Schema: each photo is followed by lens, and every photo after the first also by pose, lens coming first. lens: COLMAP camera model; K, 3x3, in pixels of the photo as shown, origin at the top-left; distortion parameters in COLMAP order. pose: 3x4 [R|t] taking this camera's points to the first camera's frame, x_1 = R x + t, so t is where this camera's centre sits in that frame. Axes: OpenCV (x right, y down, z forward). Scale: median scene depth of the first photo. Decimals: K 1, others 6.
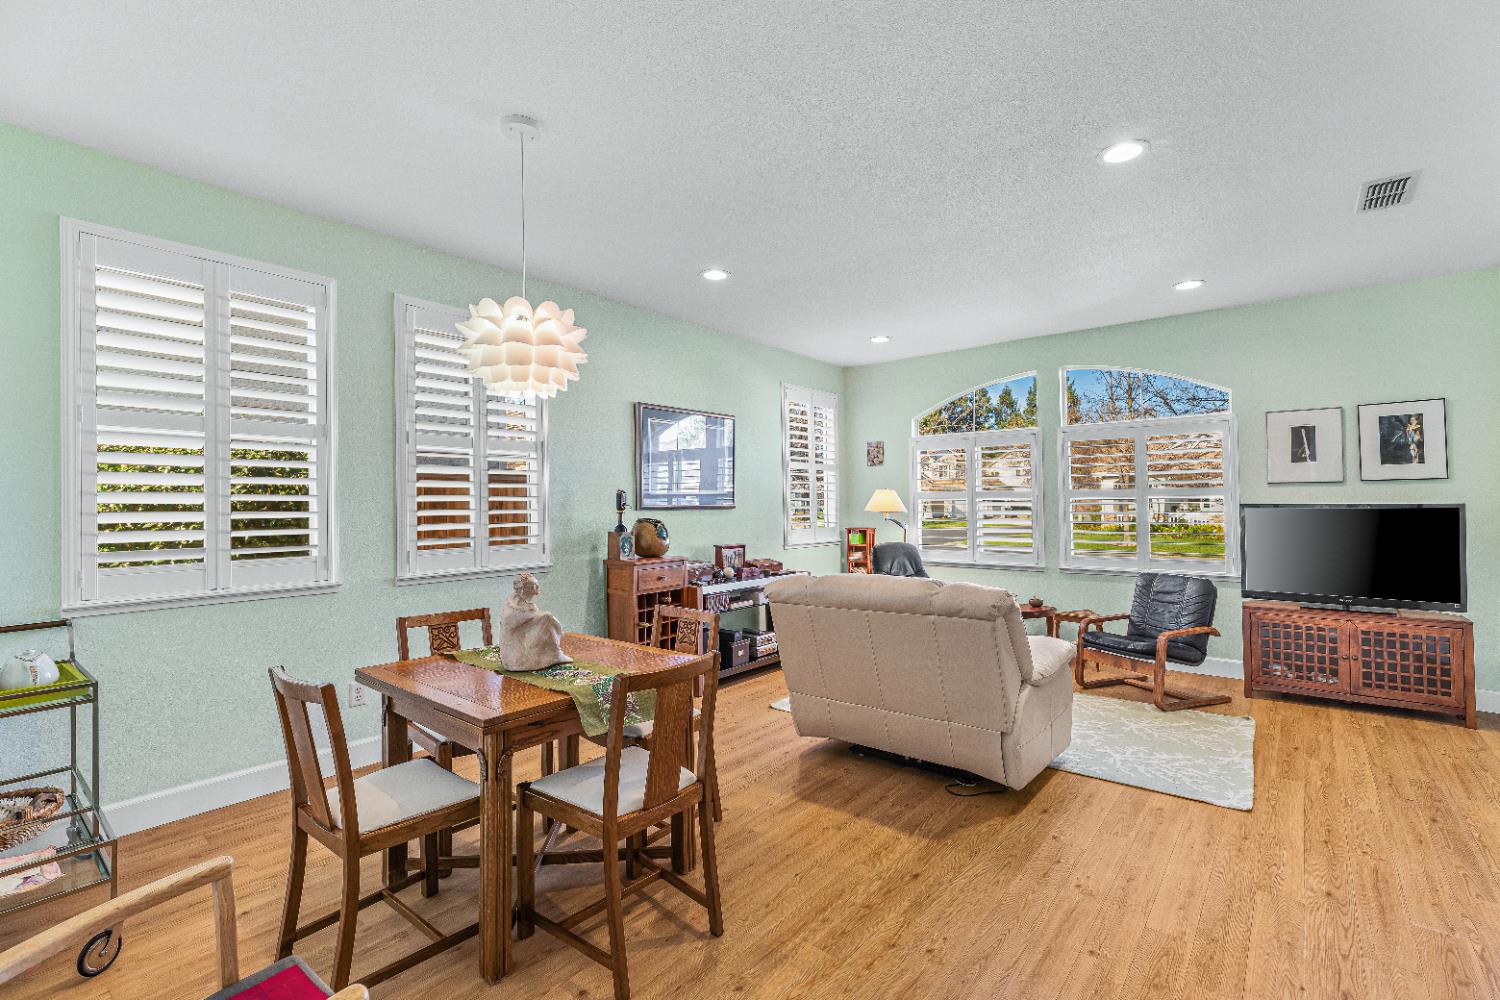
lens RADIAL K [[673.1, 0, 761.2], [0, 673.1, 495.4], [0, 0, 1]] dist [0.005301, 0.000406]
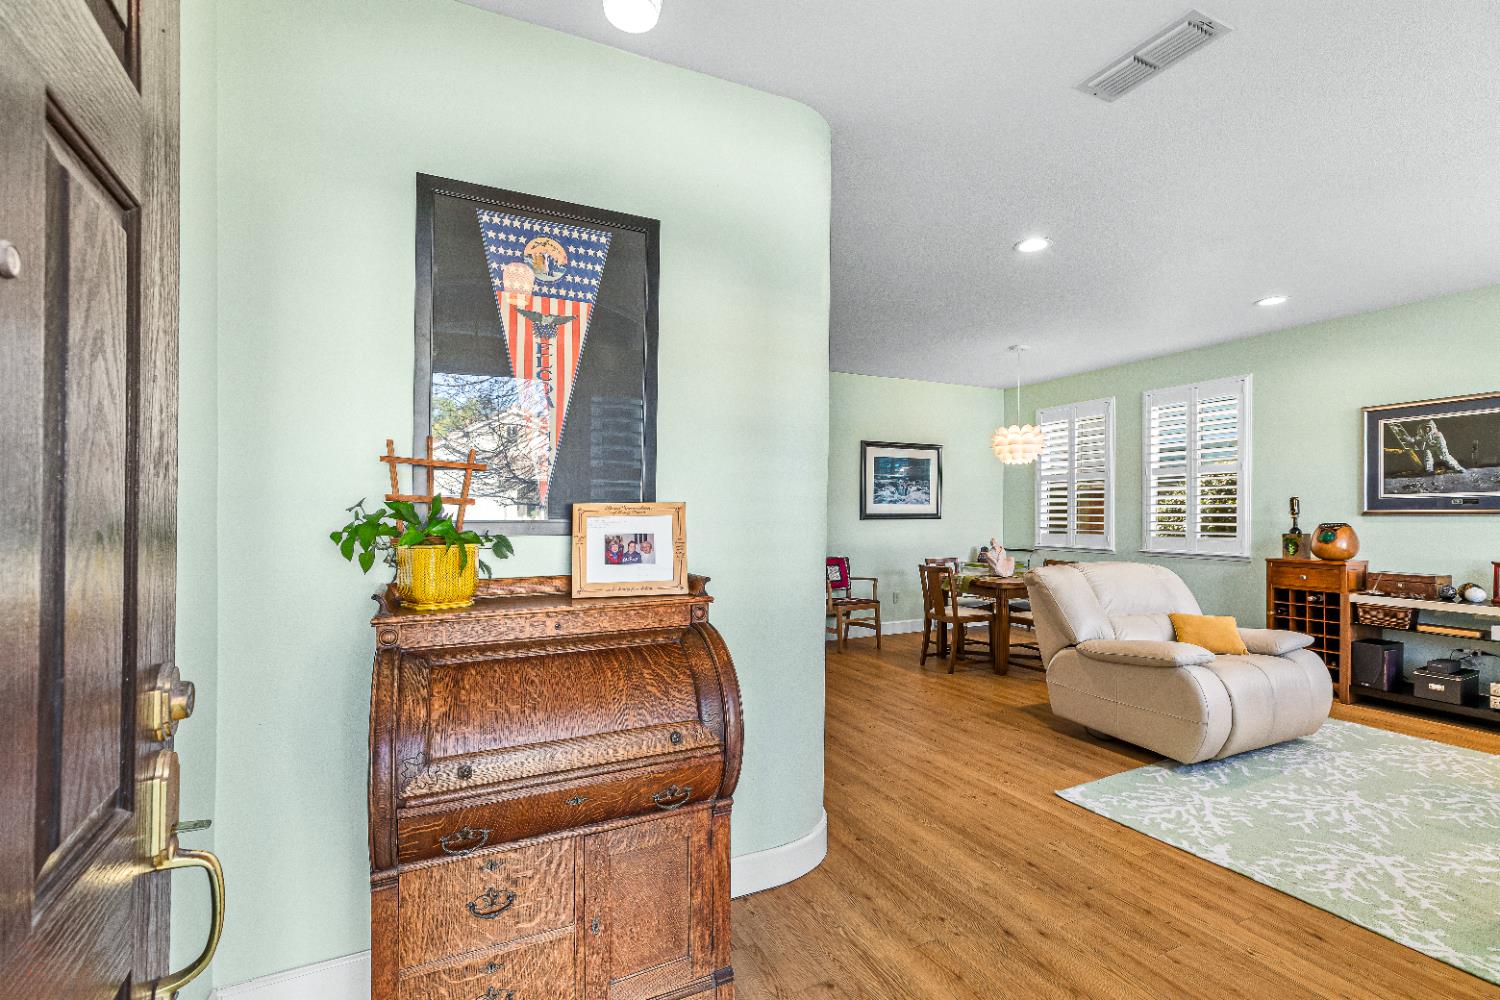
lens RADIAL K [[673.1, 0, 754.2], [0, 673.1, 505.7], [0, 0, 1]] dist [0.005301, 0.000406]
pose [[-0.420954, 0.001115, -0.907081, 1.613609], [0.026207, 0.999597, -0.010934, -0.005120], [0.906703, -0.028375, -0.420814, 0.863078]]
